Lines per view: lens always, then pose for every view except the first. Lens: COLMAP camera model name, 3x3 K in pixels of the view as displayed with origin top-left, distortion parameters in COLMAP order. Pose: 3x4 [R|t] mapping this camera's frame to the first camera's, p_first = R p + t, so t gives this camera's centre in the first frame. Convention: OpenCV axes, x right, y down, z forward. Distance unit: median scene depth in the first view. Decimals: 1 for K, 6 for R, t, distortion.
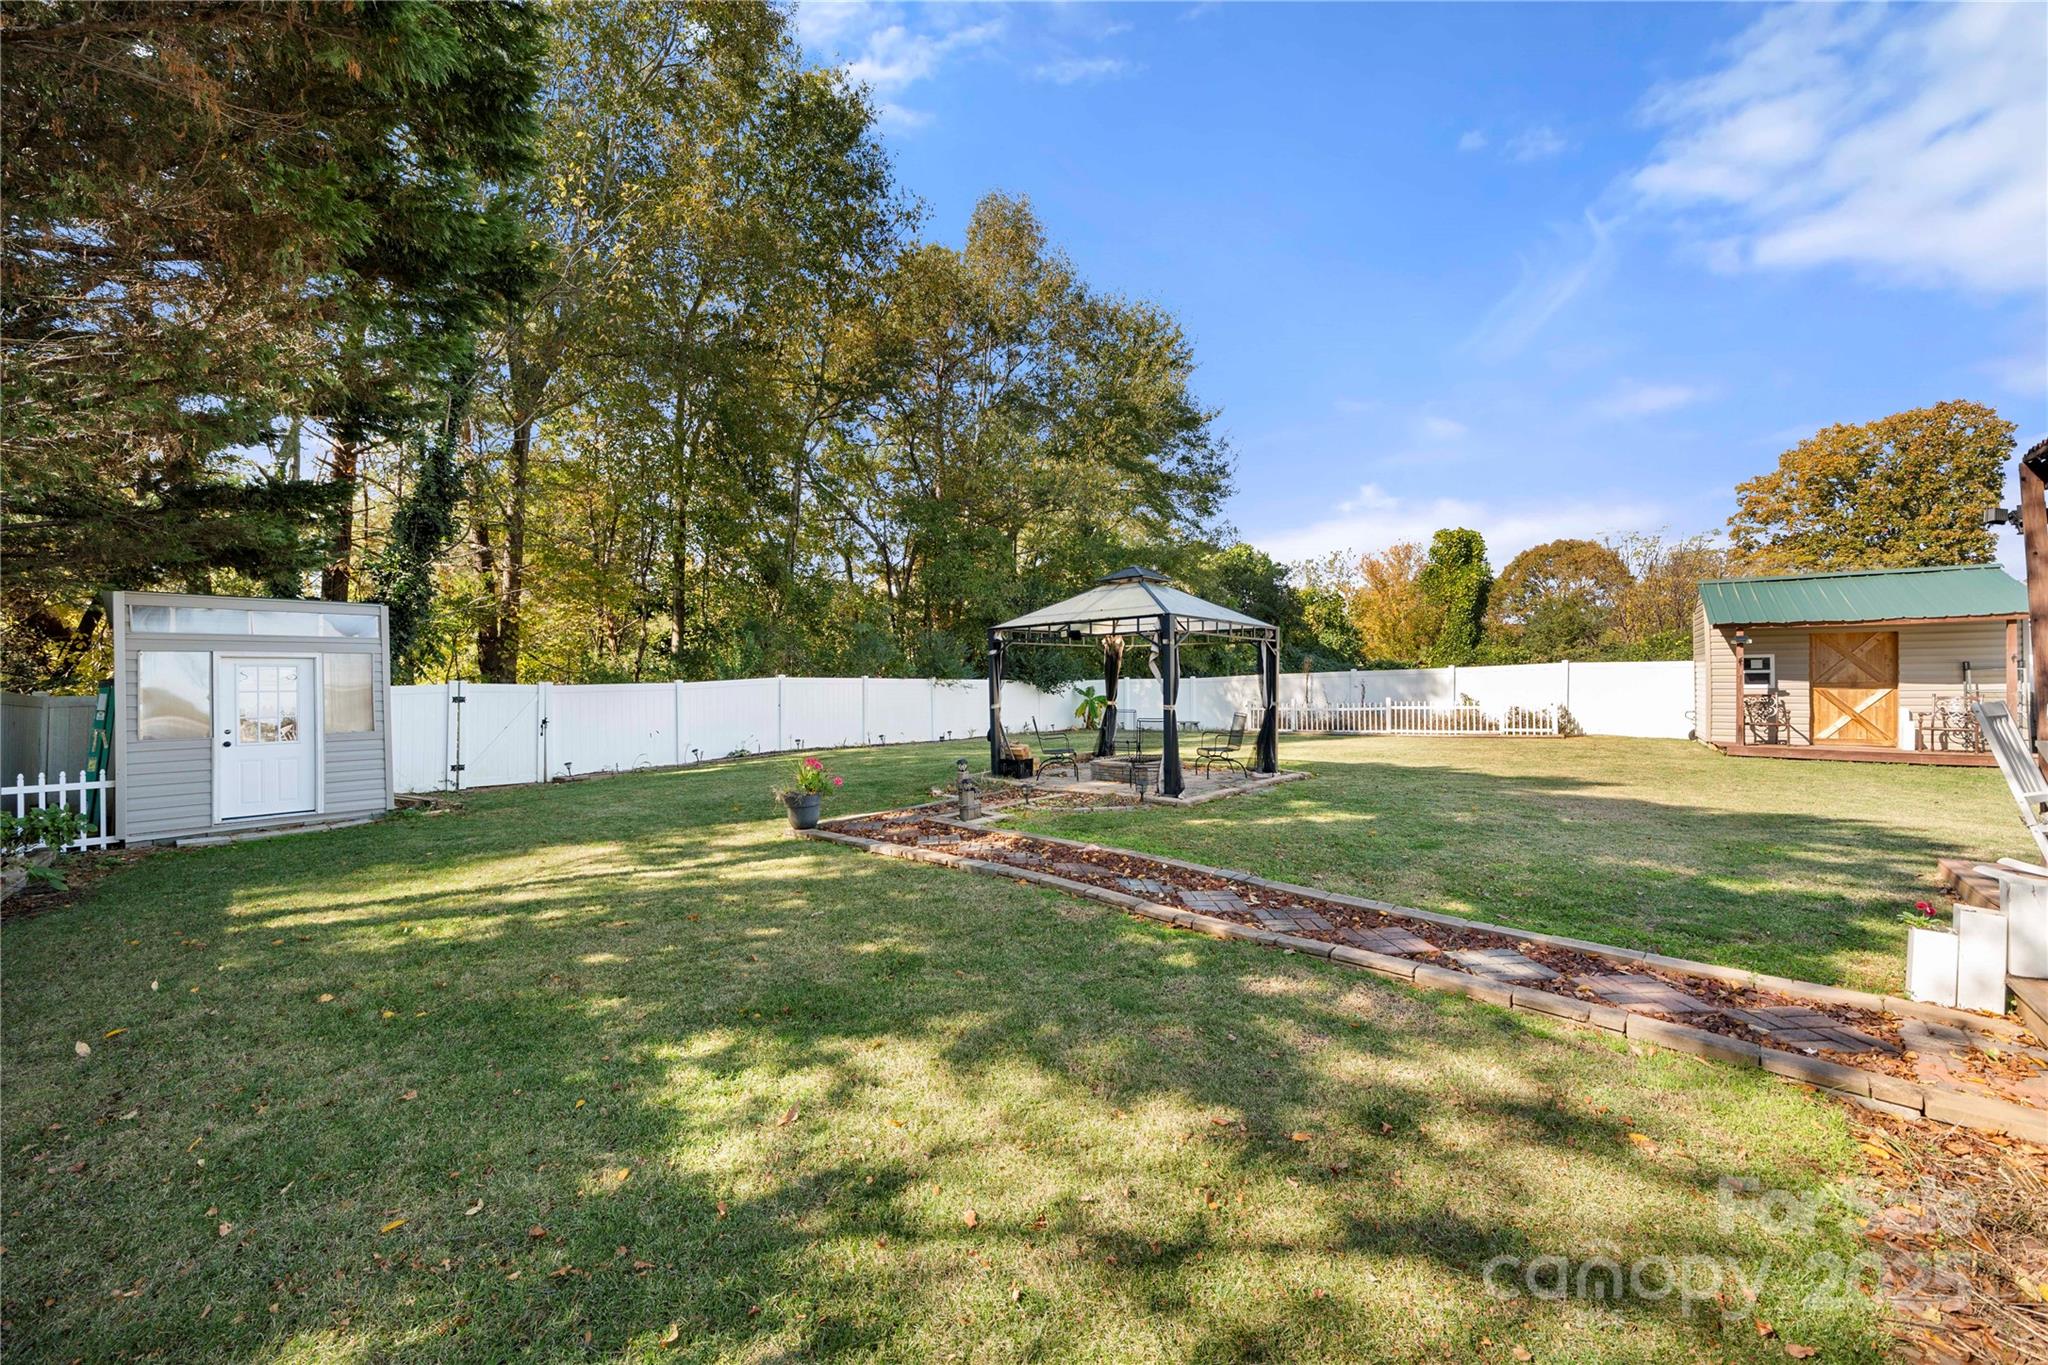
lens RADIAL K [[750.9, 0, 1038.7], [0, 750.9, 681.5], [0, 0, 1]] dist [-0.000885, -0.000651]
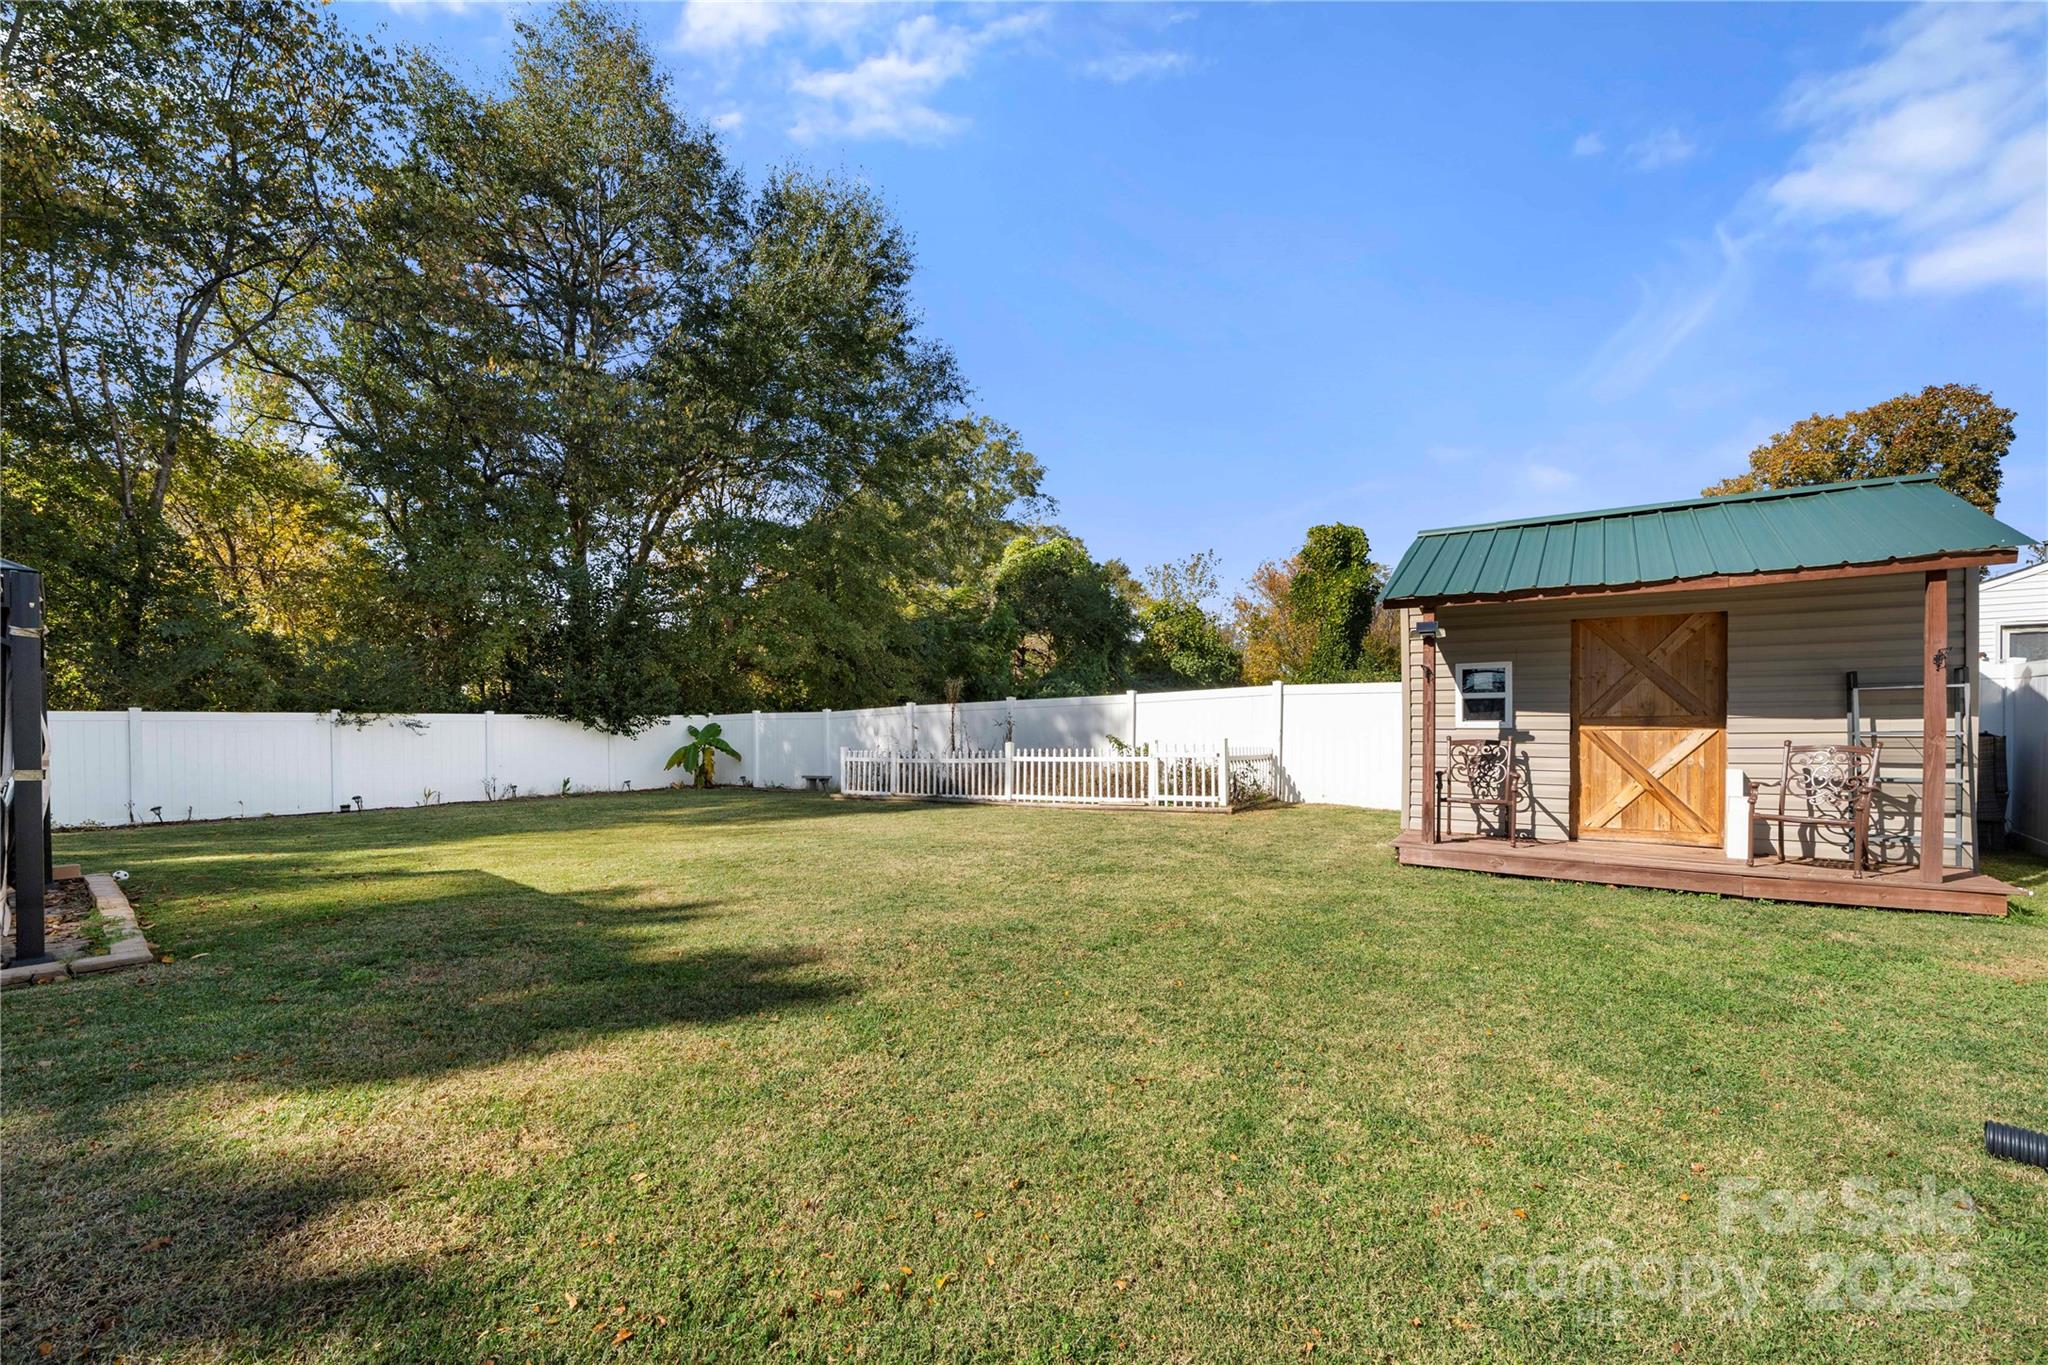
lens RADIAL K [[834.9, 0, 1028.1], [0, 834.9, 722.9], [0, 0, 1]] dist [0.001173, -0.001453]
pose [[0.999916, 0.002768, 0.012688, 0.648748], [-0.002806, 0.999992, 0.002949, 0.005088], [-0.012680, -0.002985, 0.999915, 0.438474]]
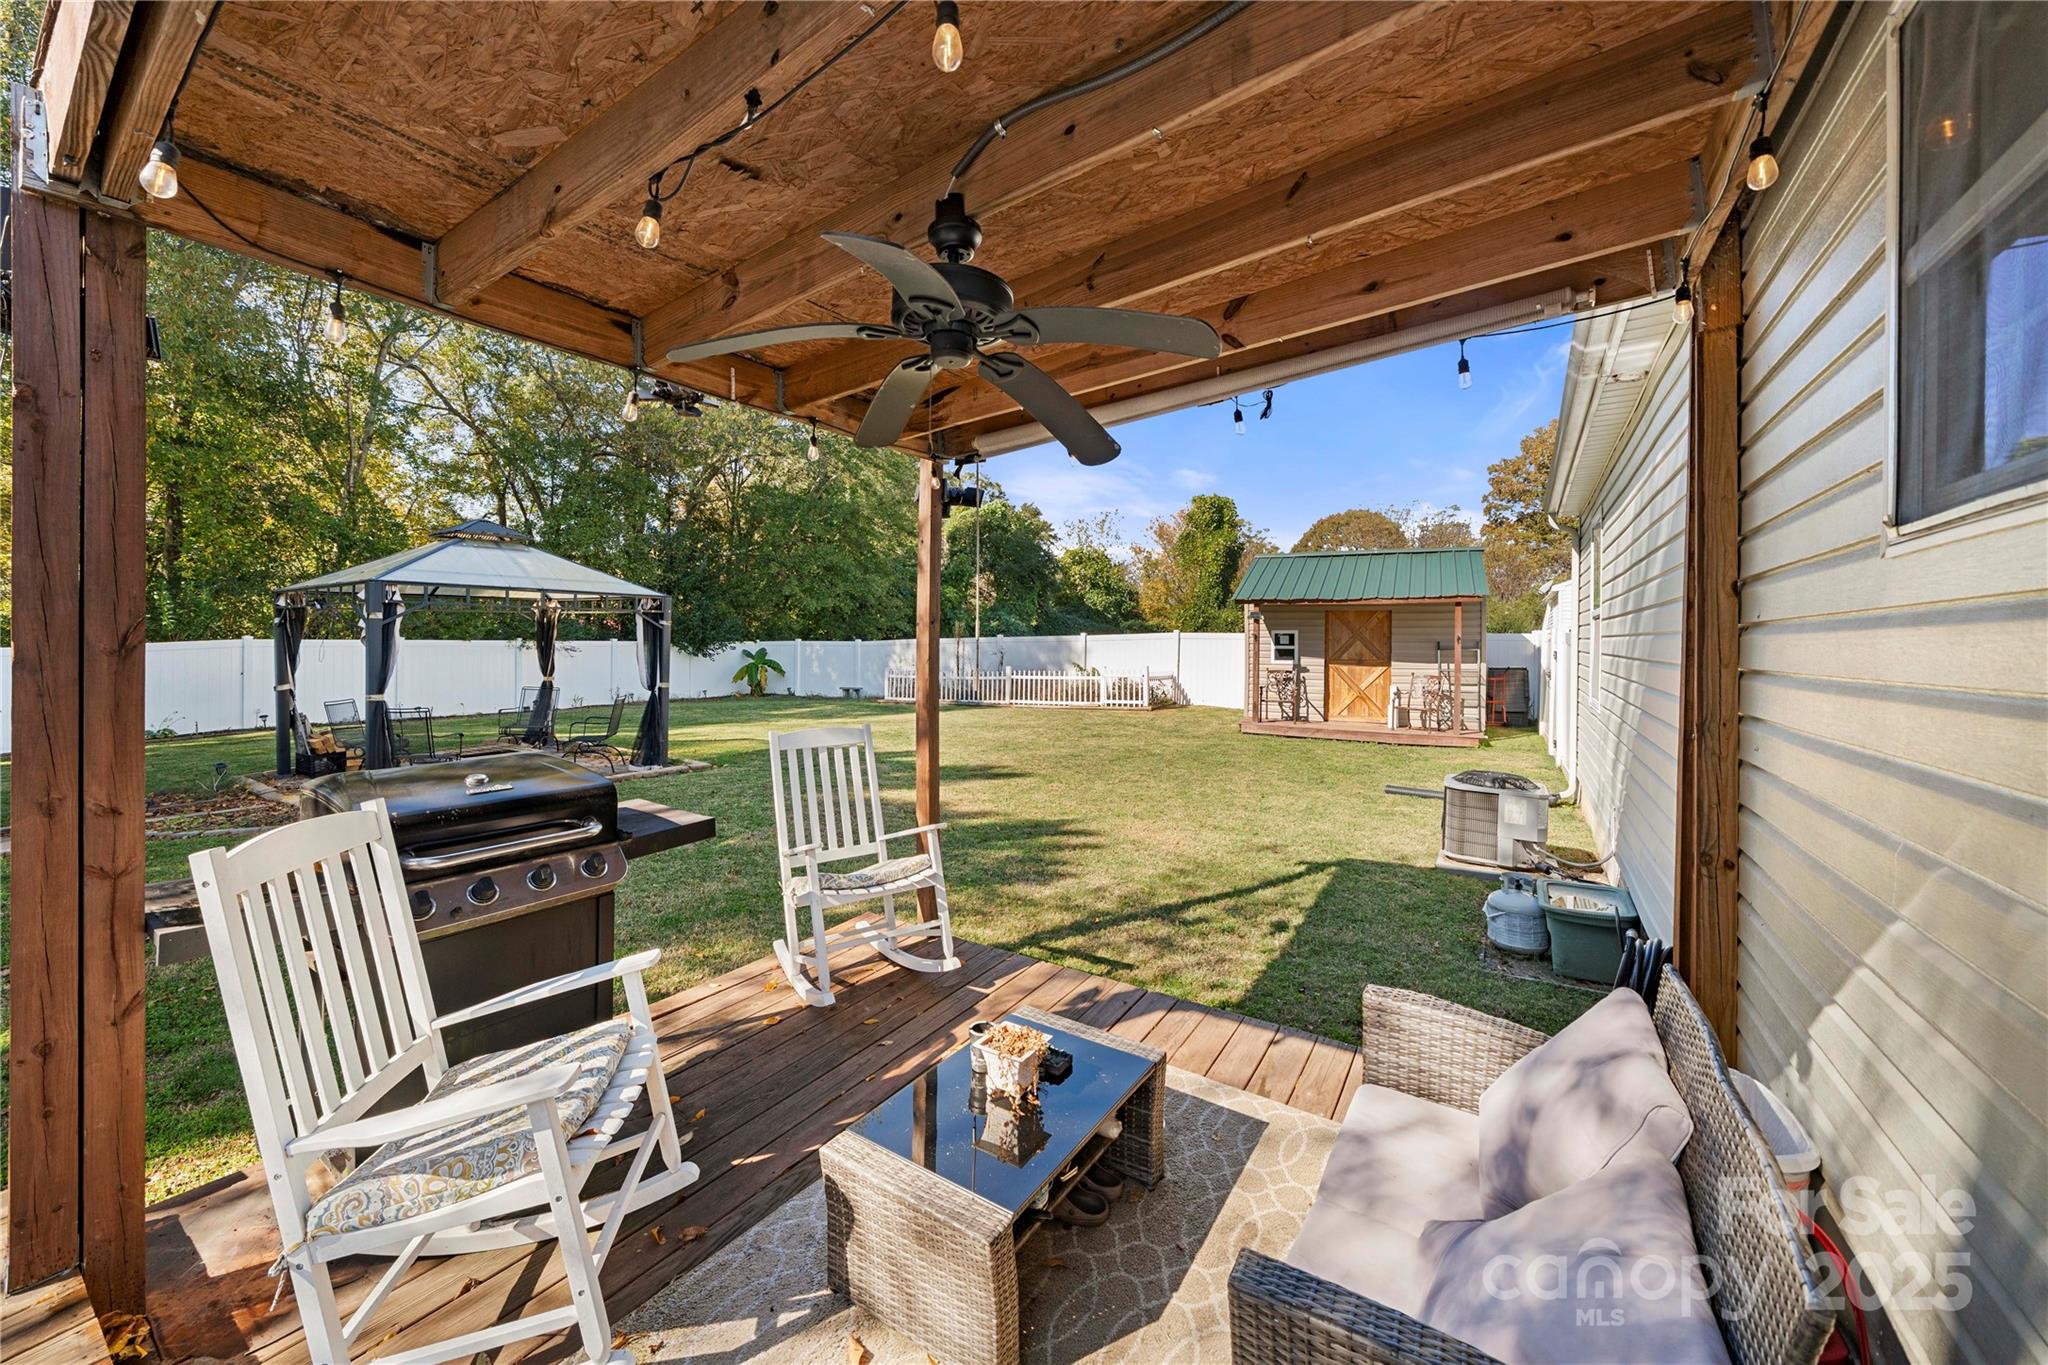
lens RADIAL K [[750.9, 0, 1044.2], [0, 750.9, 622.2], [0, 0, 1]] dist [-0.000885, -0.000651]
pose [[0.987776, 0.014367, 0.155219, 0.495437], [-0.011849, 0.999783, -0.017137, -0.025952], [-0.155431, 0.015088, 0.987732, 0.066247]]
